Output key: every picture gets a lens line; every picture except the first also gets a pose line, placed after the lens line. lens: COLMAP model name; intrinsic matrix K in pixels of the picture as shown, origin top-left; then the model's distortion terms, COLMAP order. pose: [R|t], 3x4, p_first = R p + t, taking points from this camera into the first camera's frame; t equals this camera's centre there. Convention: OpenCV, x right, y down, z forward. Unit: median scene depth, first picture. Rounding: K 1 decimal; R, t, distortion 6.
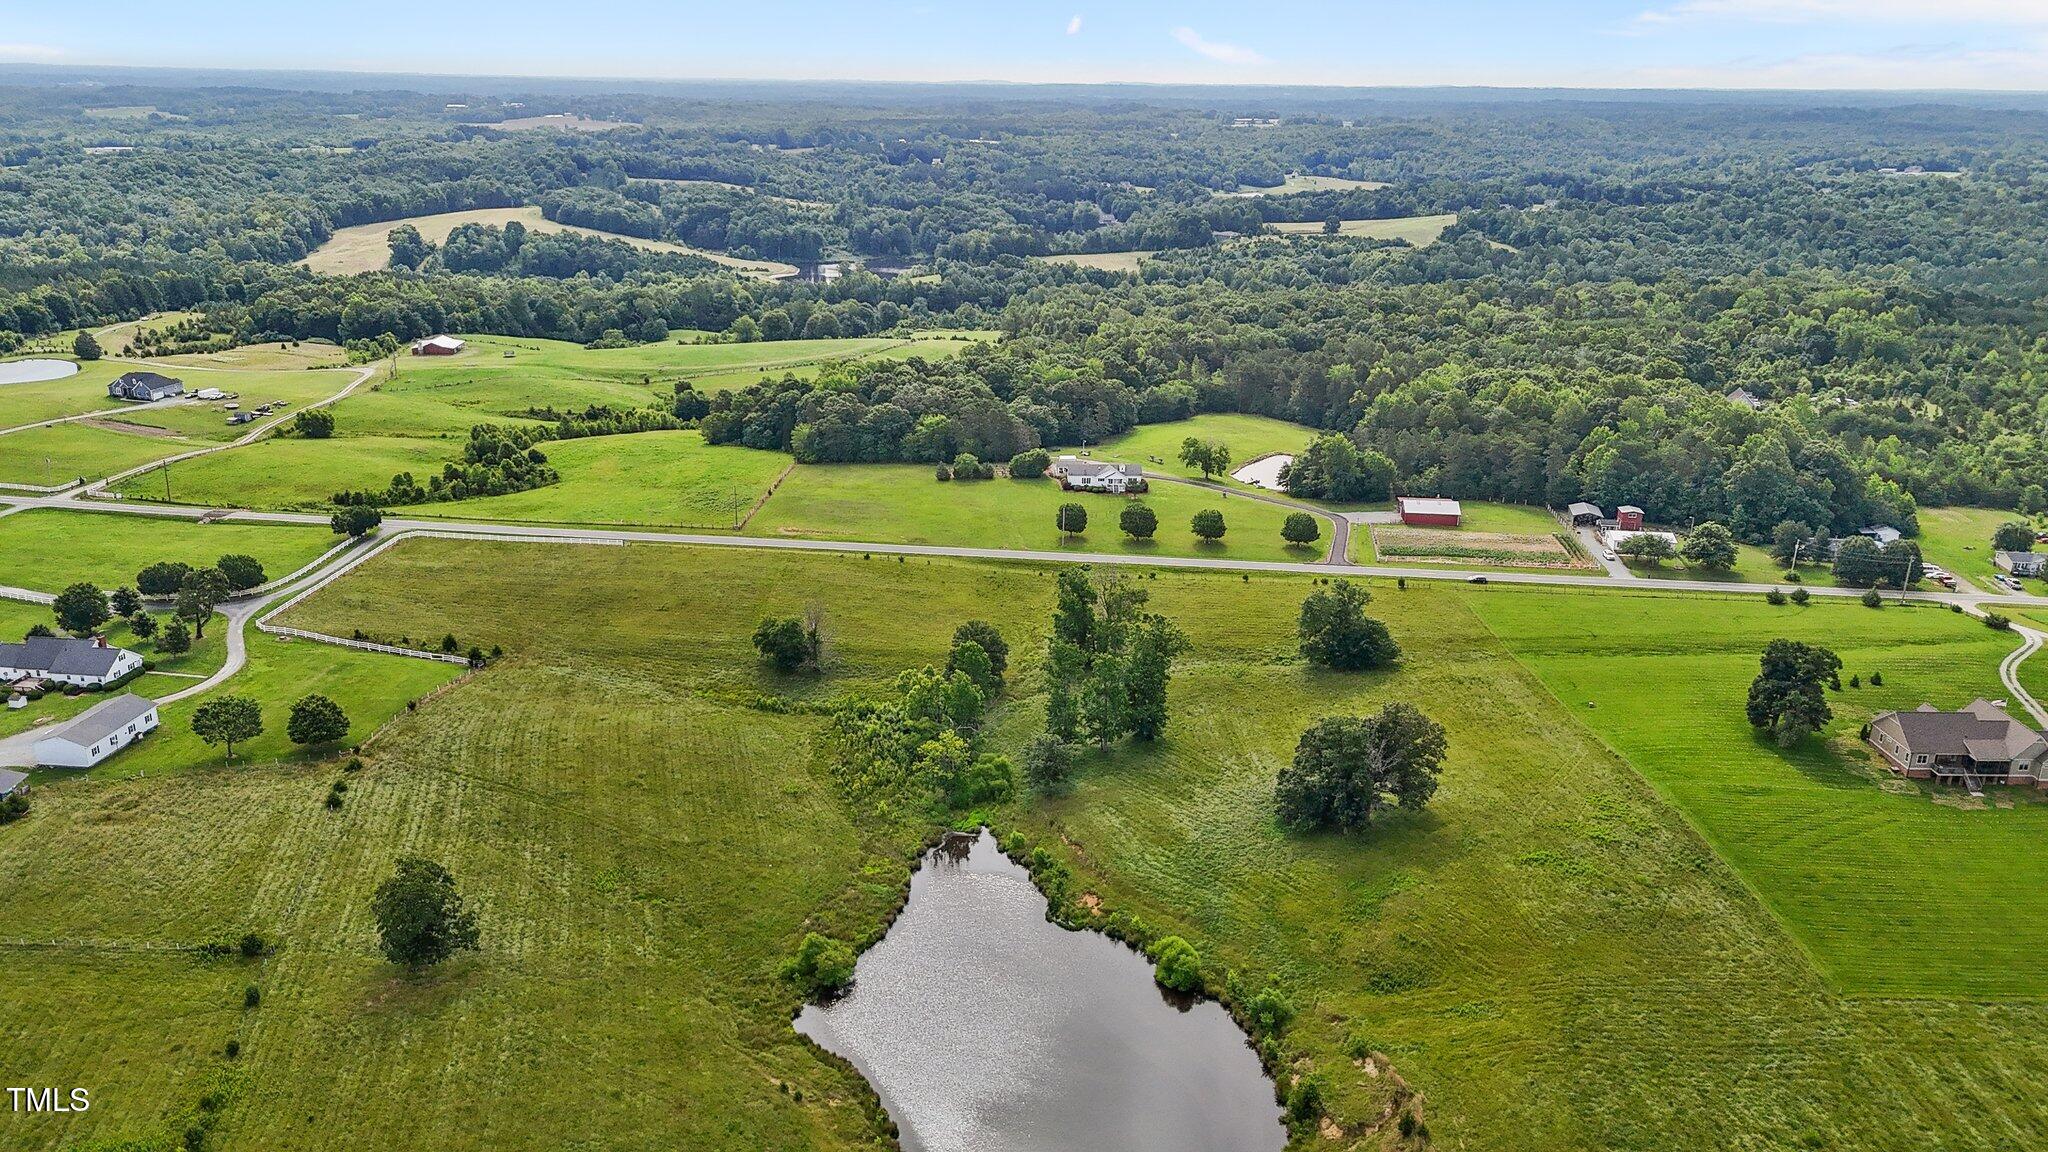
lens RADIAL K [[1515.2, 0, 1020.6], [0, 1515.2, 590.2], [0, 0, 1]] dist [0.072327, -0.075502]
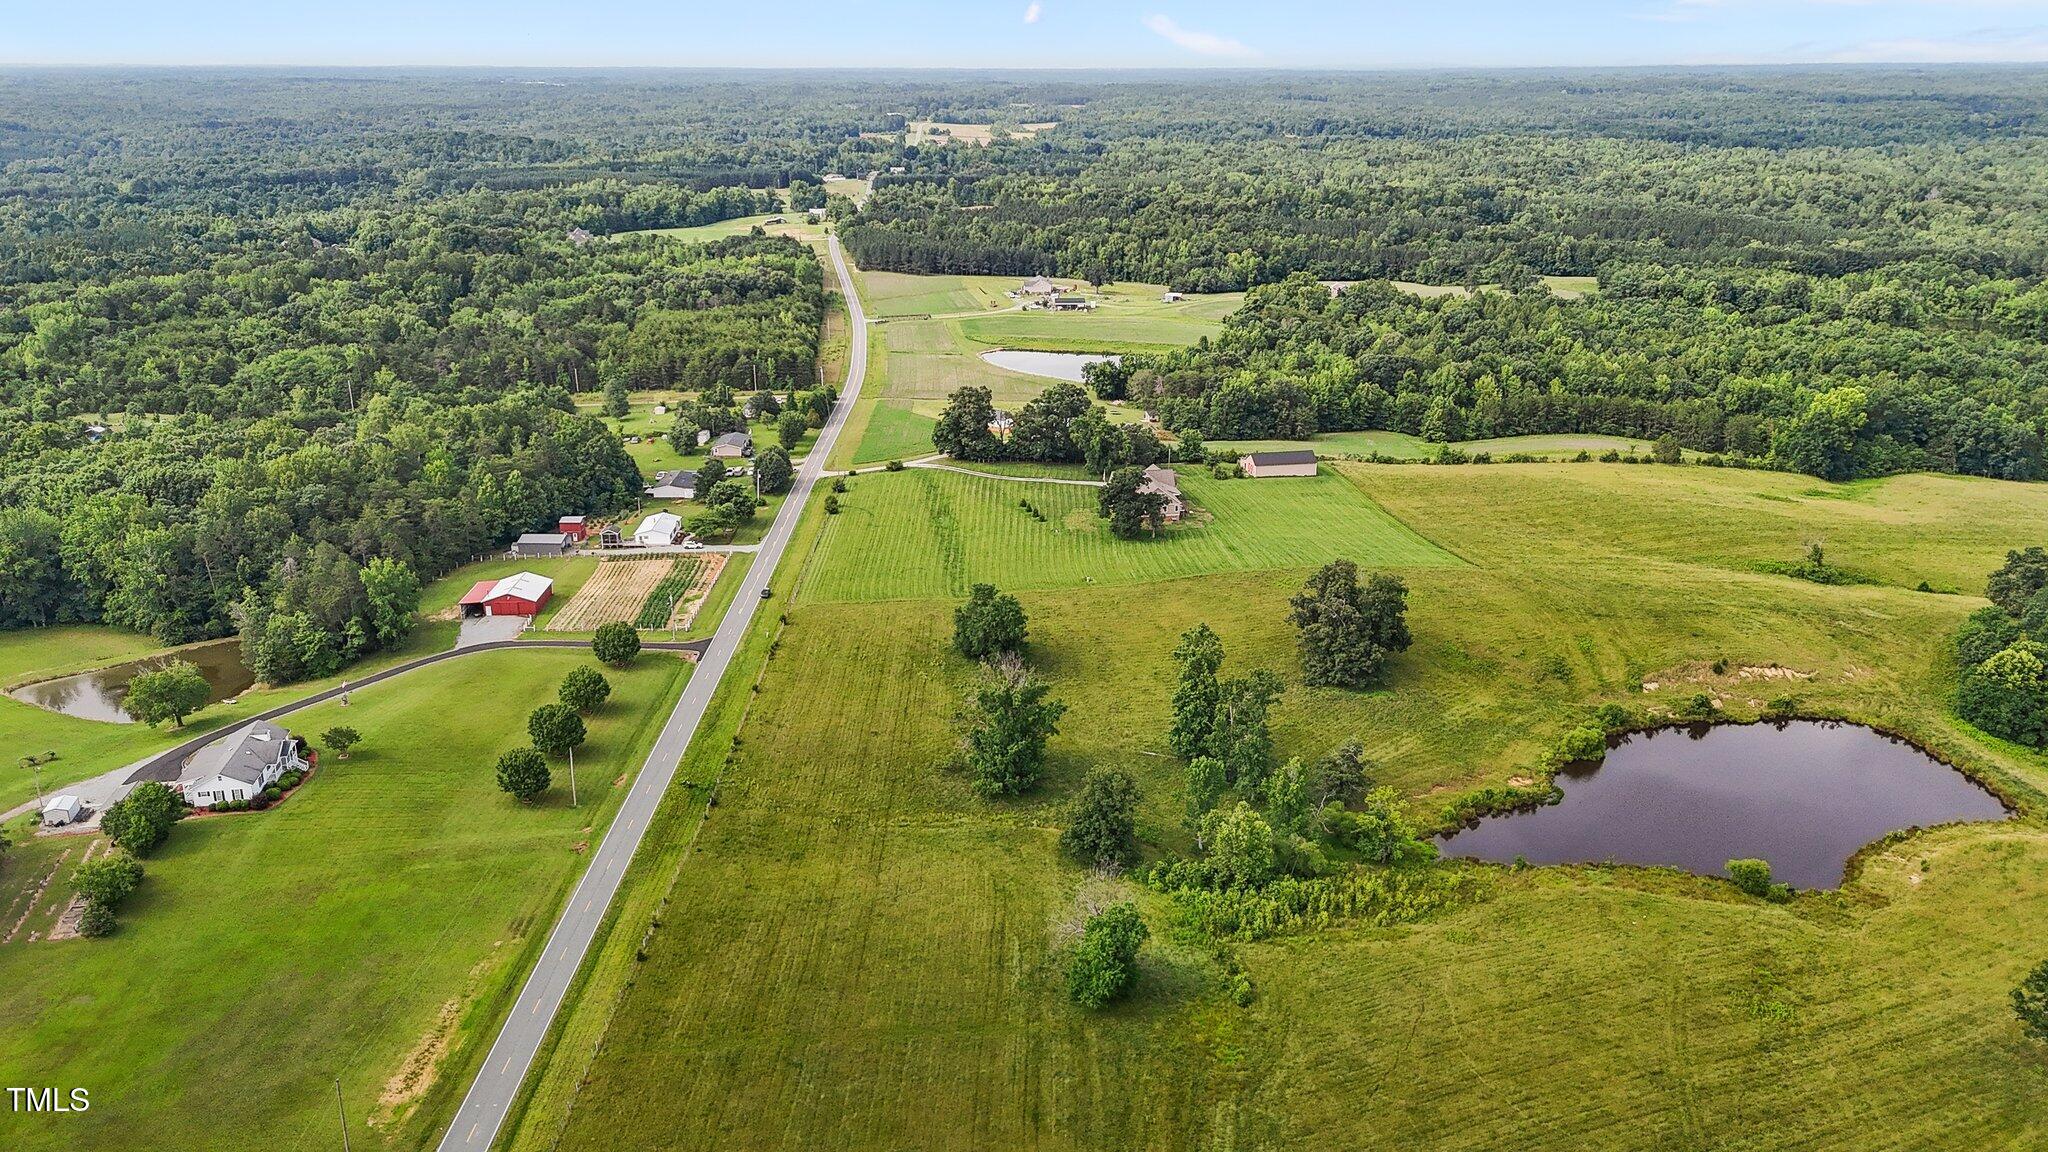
lens RADIAL K [[1515.2, 0, 1023.2], [0, 1515.2, 590.6], [0, 0, 1]] dist [0.072327, -0.075502]
pose [[-0.147997, -0.332348, 0.931473, -0.542133], [0.316340, 0.876456, 0.362980, -0.269038], [-0.937030, 0.348382, -0.024578, 0.773079]]
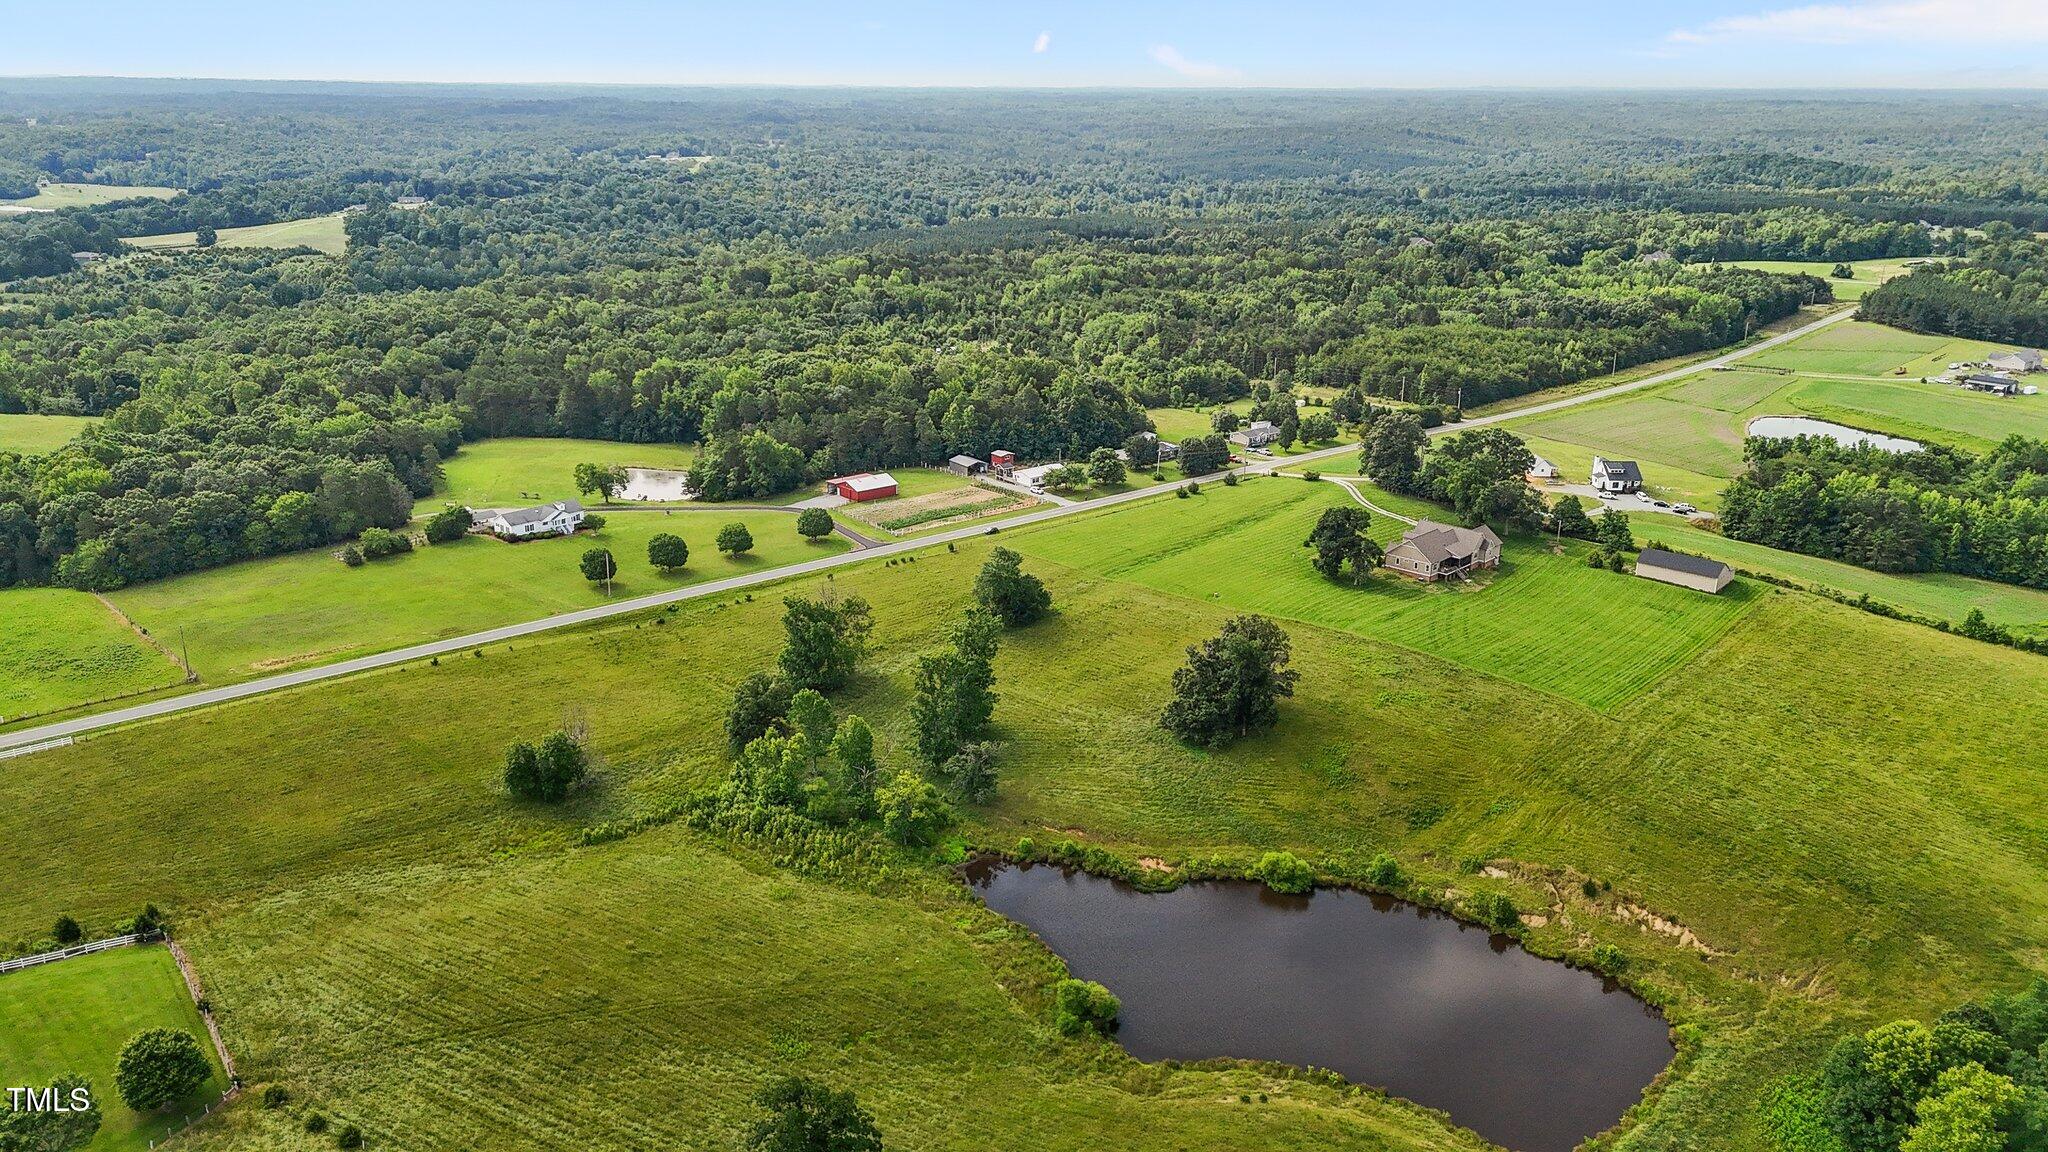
lens RADIAL K [[1515.2, 0, 1039.7], [0, 1515.2, 555.7], [0, 0, 1]] dist [0.072327, -0.075502]
pose [[0.682927, -0.222283, 0.695846, -0.408888], [0.232776, 0.969140, 0.081131, -0.063537], [-0.692406, 0.106570, 0.713594, 0.157104]]
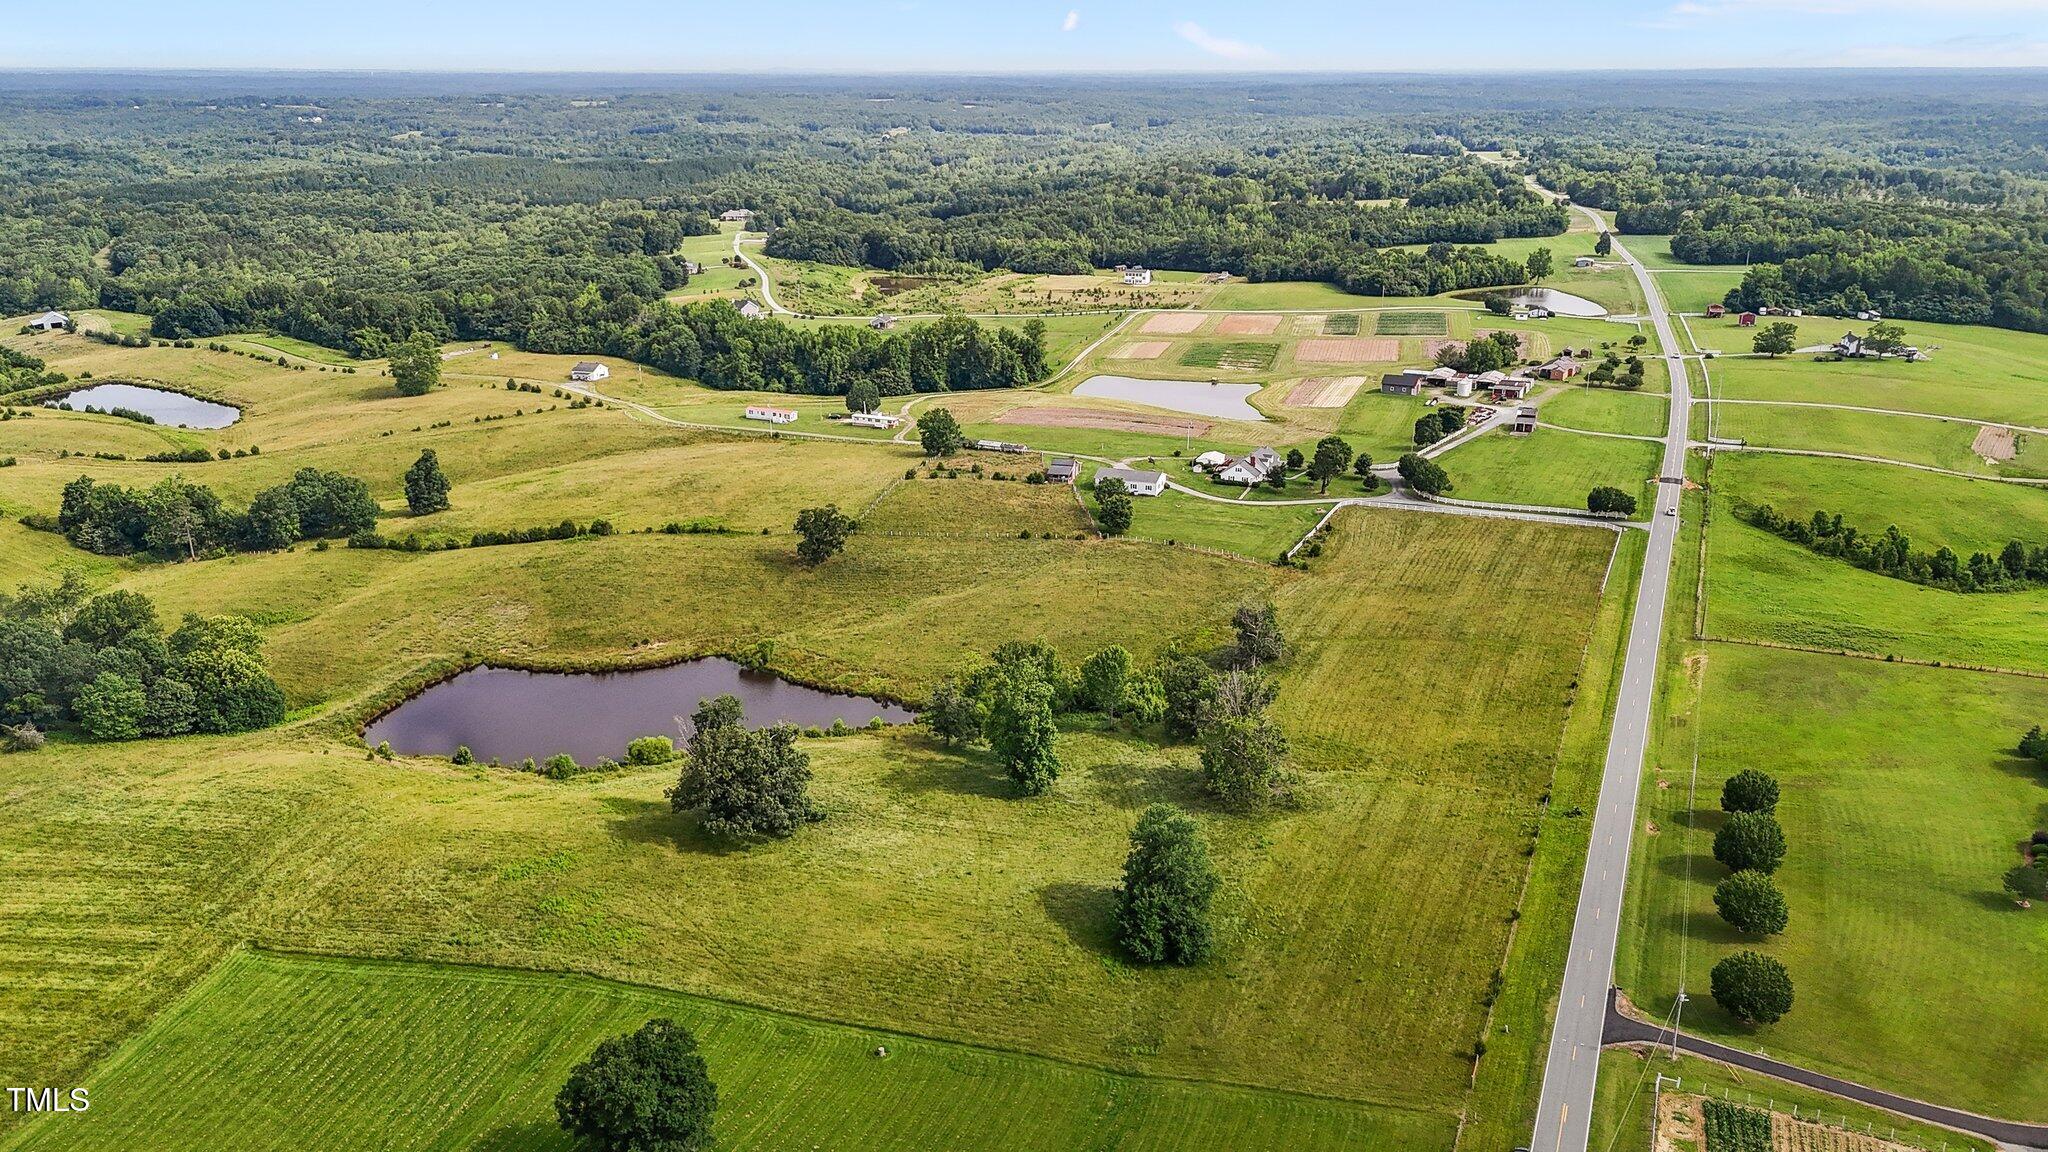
lens RADIAL K [[1515.2, 0, 1013.1], [0, 1515.2, 584.2], [0, 0, 1]] dist [0.072327, -0.075502]
pose [[-0.270222, 0.300815, -0.914598, 0.634494], [-0.308268, 0.872898, 0.378179, -0.257007], [0.912113, 0.384134, -0.143144, 0.764004]]
